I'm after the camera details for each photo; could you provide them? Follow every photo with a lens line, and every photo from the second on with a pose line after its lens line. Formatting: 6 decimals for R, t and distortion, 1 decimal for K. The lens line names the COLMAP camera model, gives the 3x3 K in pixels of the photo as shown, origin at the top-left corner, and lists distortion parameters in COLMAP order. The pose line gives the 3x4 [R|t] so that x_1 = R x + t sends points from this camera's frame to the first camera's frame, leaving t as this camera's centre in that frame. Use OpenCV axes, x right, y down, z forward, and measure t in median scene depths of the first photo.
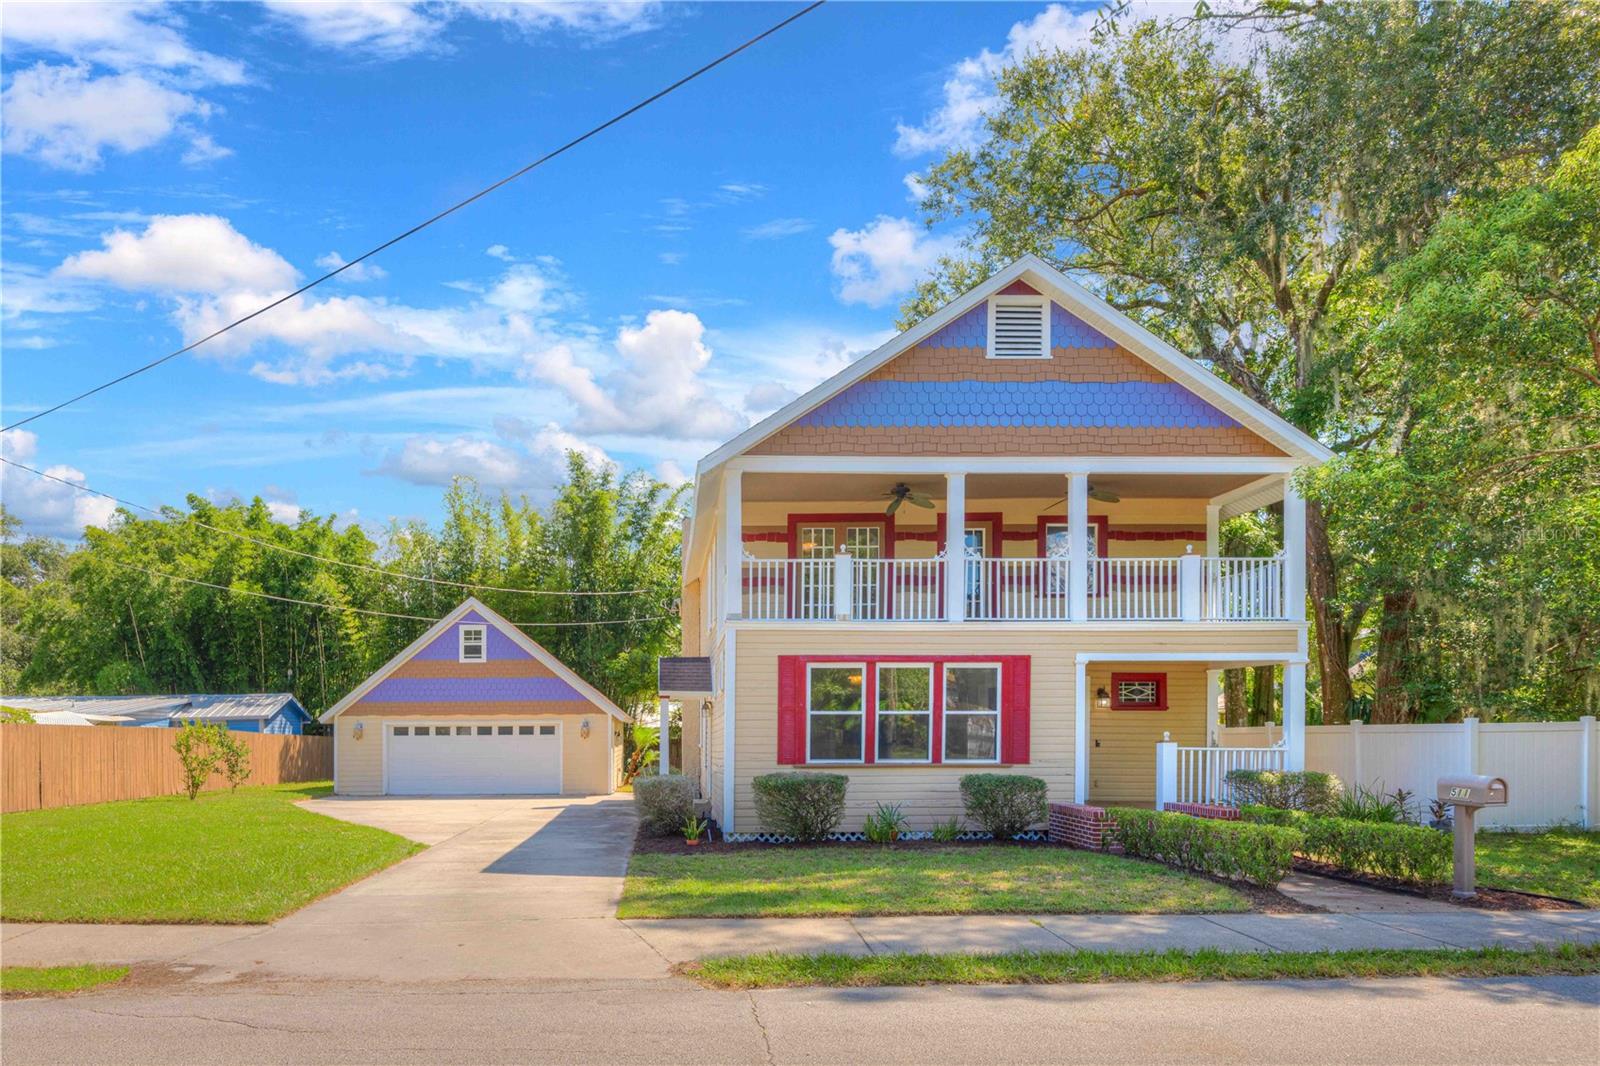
lens RADIAL K [[983.5, 0, 715.3], [0, 983.5, 756.5], [0, 0, 1]] dist [-0.014881, 0.001304]
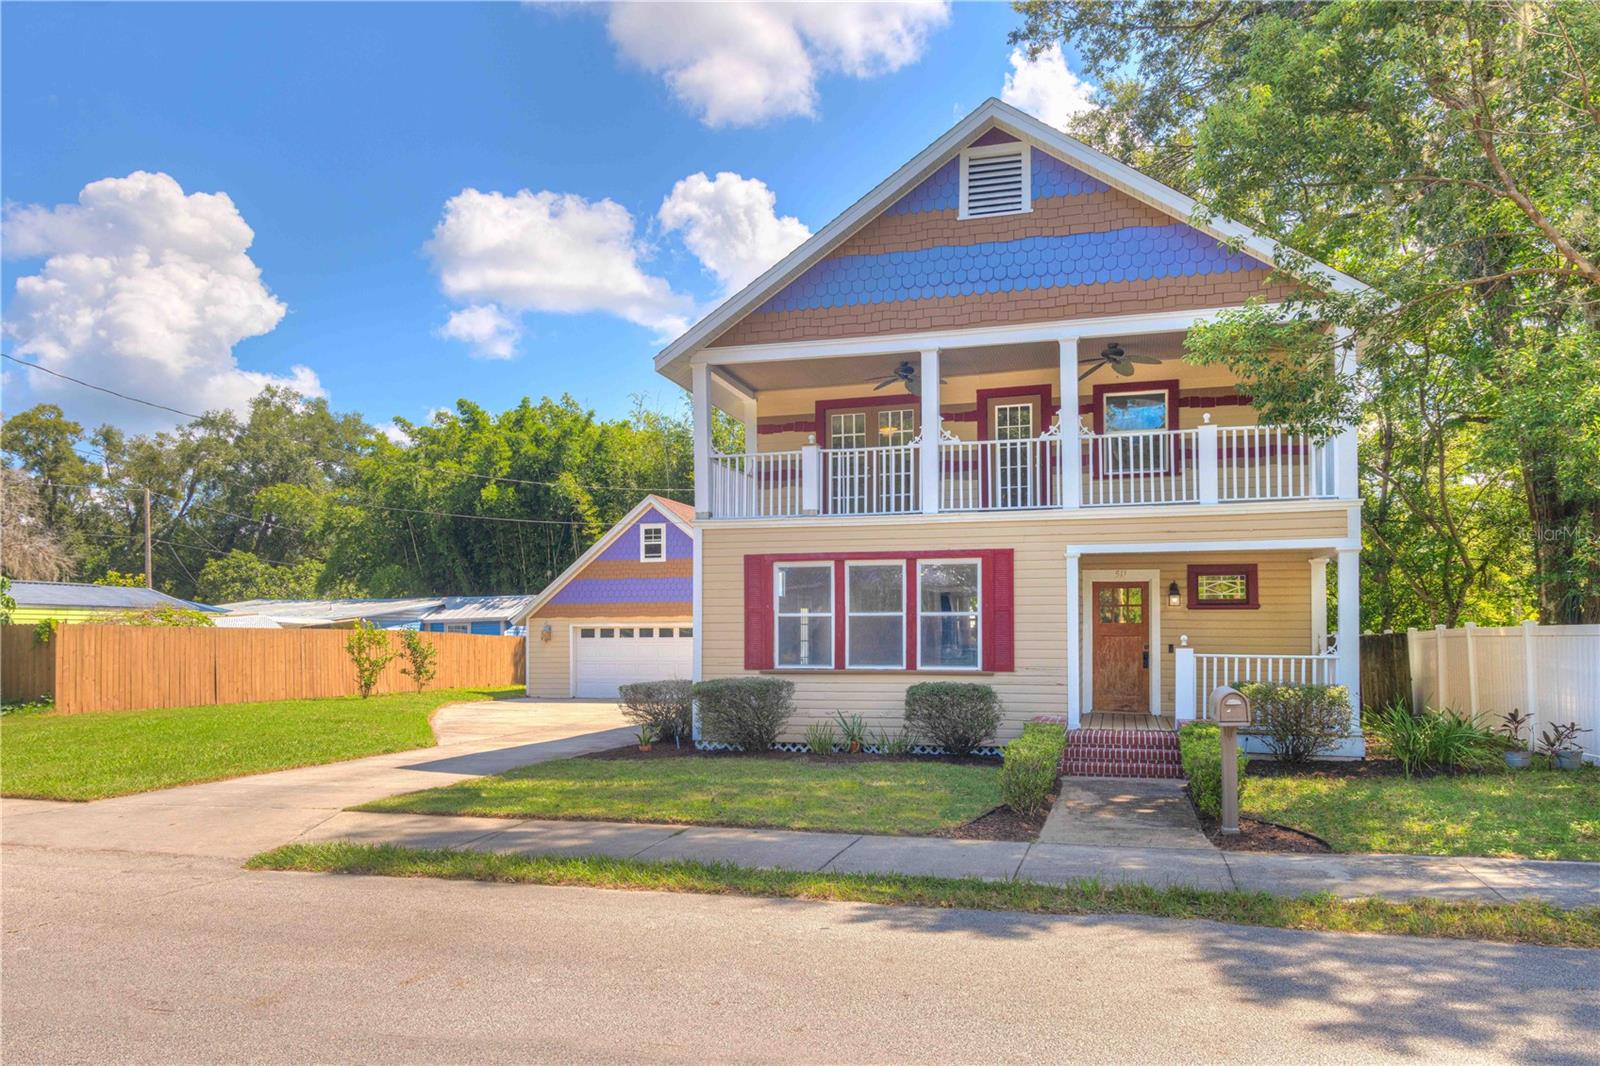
lens RADIAL K [[1087.4, 0, 737.1], [0, 1087.4, 634.7], [0, 0, 1]] dist [0.026093, 0.001301]
pose [[0.960539, 0.000827, -0.278143, 0.347841], [-0.007536, 0.999706, -0.023055, -0.001162], [0.278042, 0.024241, 0.960263, -0.009220]]
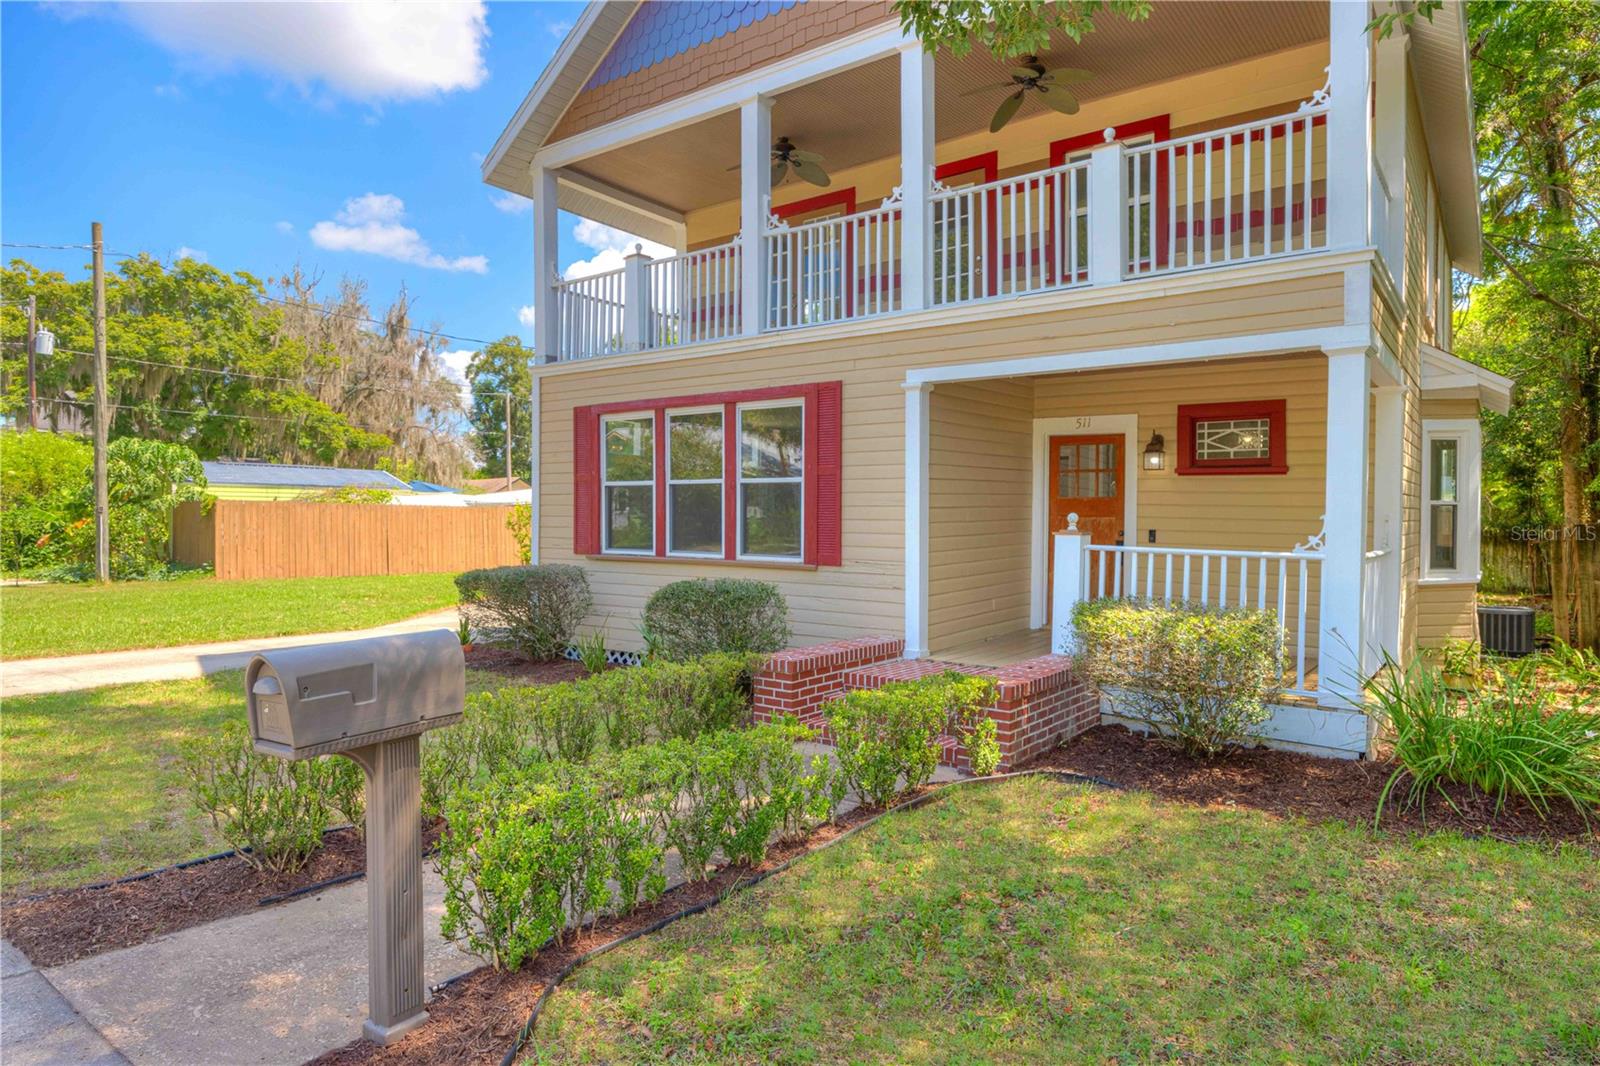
lens RADIAL K [[961.7, 0, 798.3], [0, 961.7, 533.4], [0, 0, 1]] dist [-0.001387, -0.000735]
pose [[0.806985, 0.019392, -0.590253, 0.627221], [-0.027748, 0.999602, -0.005097, -0.008497], [0.589919, 0.020492, 0.807202, 0.514832]]
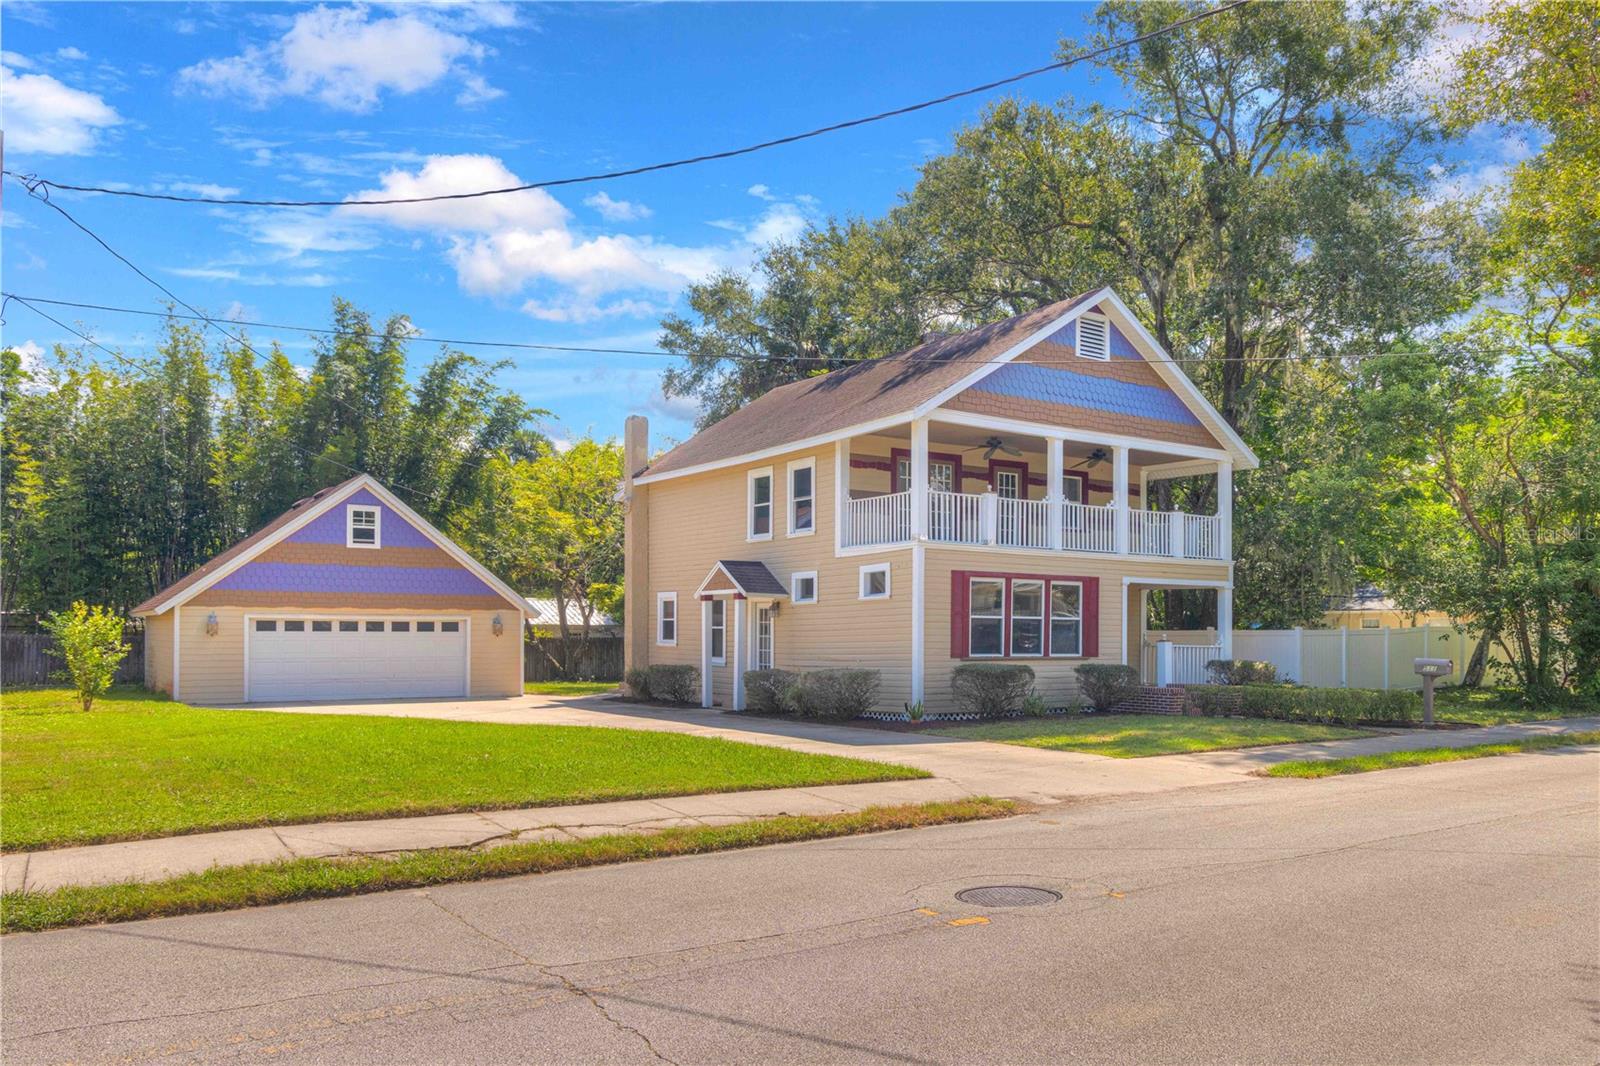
lens RADIAL K [[1087.4, 0, 774.4], [0, 1087.4, 626.7], [0, 0, 1]] dist [0.026093, 0.001301]
pose [[0.841598, 0.011529, 0.539982, -0.857458], [0.004934, 0.999566, -0.029031, 0.007499], [-0.540083, 0.027097, 0.841176, -0.027266]]
